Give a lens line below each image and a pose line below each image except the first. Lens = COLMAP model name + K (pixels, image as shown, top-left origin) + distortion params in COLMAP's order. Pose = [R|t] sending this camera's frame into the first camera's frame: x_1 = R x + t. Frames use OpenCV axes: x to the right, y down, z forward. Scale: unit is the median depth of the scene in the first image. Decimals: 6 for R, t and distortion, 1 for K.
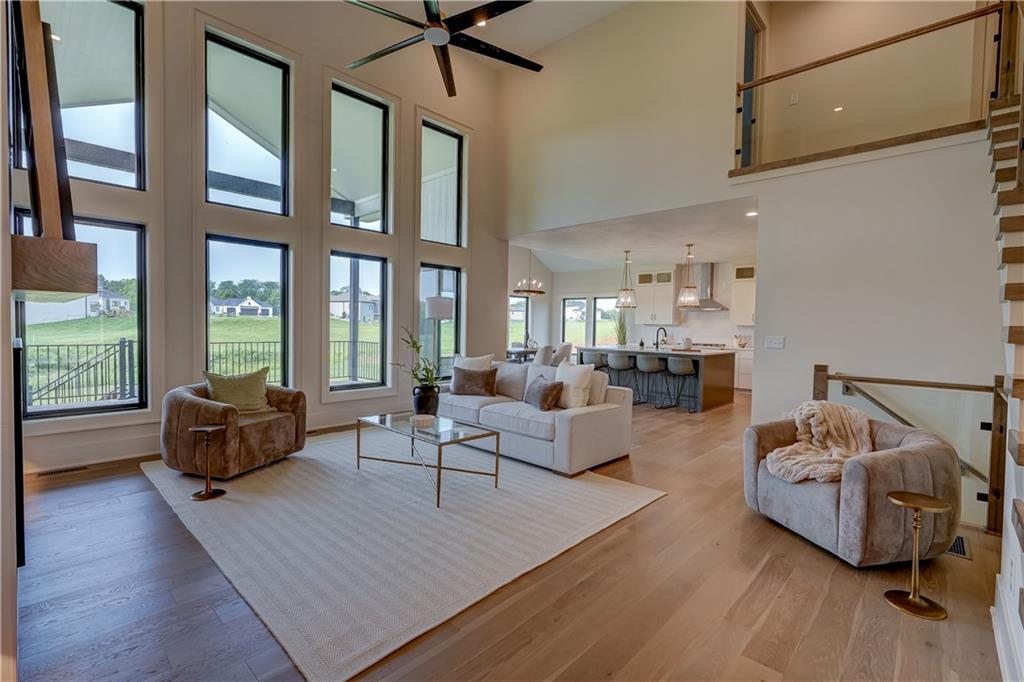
lens RADIAL K [[461.3, 0, 512.4], [0, 461.3, 341.7], [0, 0, 1]] dist [-0.009805, 0.004827]
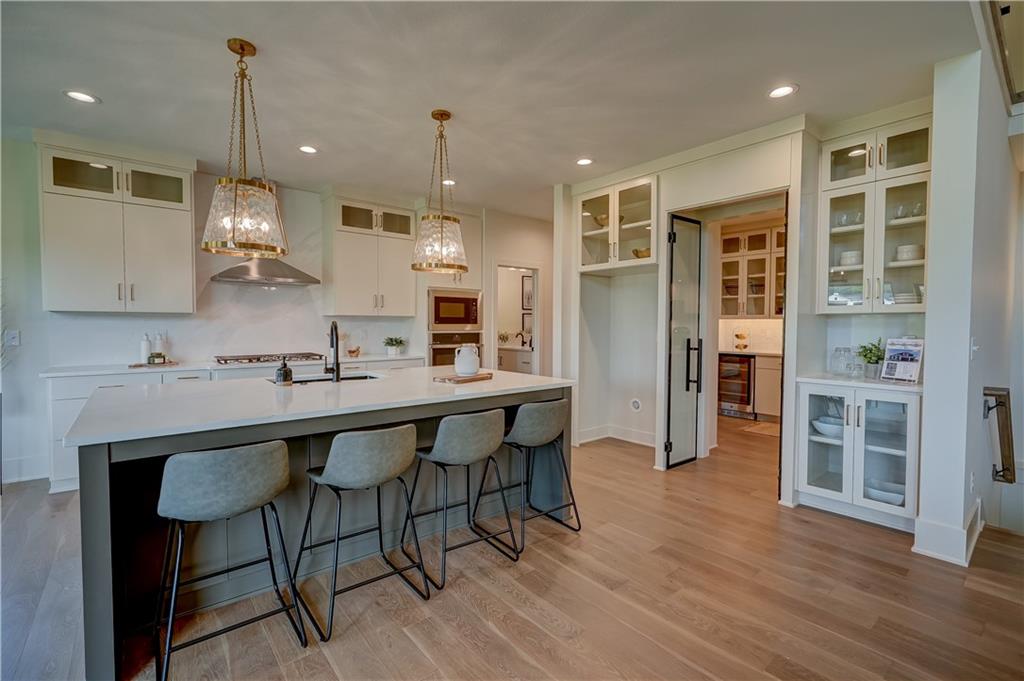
lens RADIAL K [[461.3, 0, 511.0], [0, 461.3, 334.4], [0, 0, 1]] dist [-0.009805, 0.004827]
pose [[0.110598, -0.044325, 0.992876, -0.038749], [0.033916, 0.998591, 0.040802, -0.069286], [-0.993286, 0.029162, 0.111946, 1.890739]]
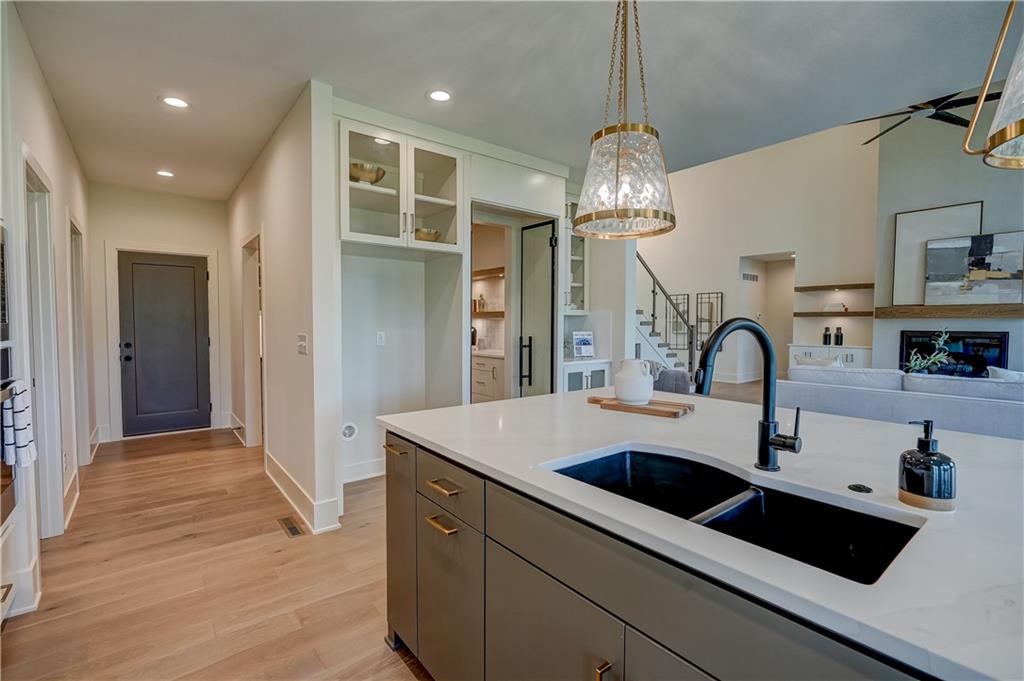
lens RADIAL K [[461.3, 0, 515.0], [0, 461.3, 341.2], [0, 0, 1]] dist [-0.009805, 0.004827]
pose [[-0.991790, -0.032010, 0.123810, 1.000295], [-0.022518, 0.996752, 0.077317, -0.075987], [-0.125883, 0.073894, -0.989289, 2.741060]]
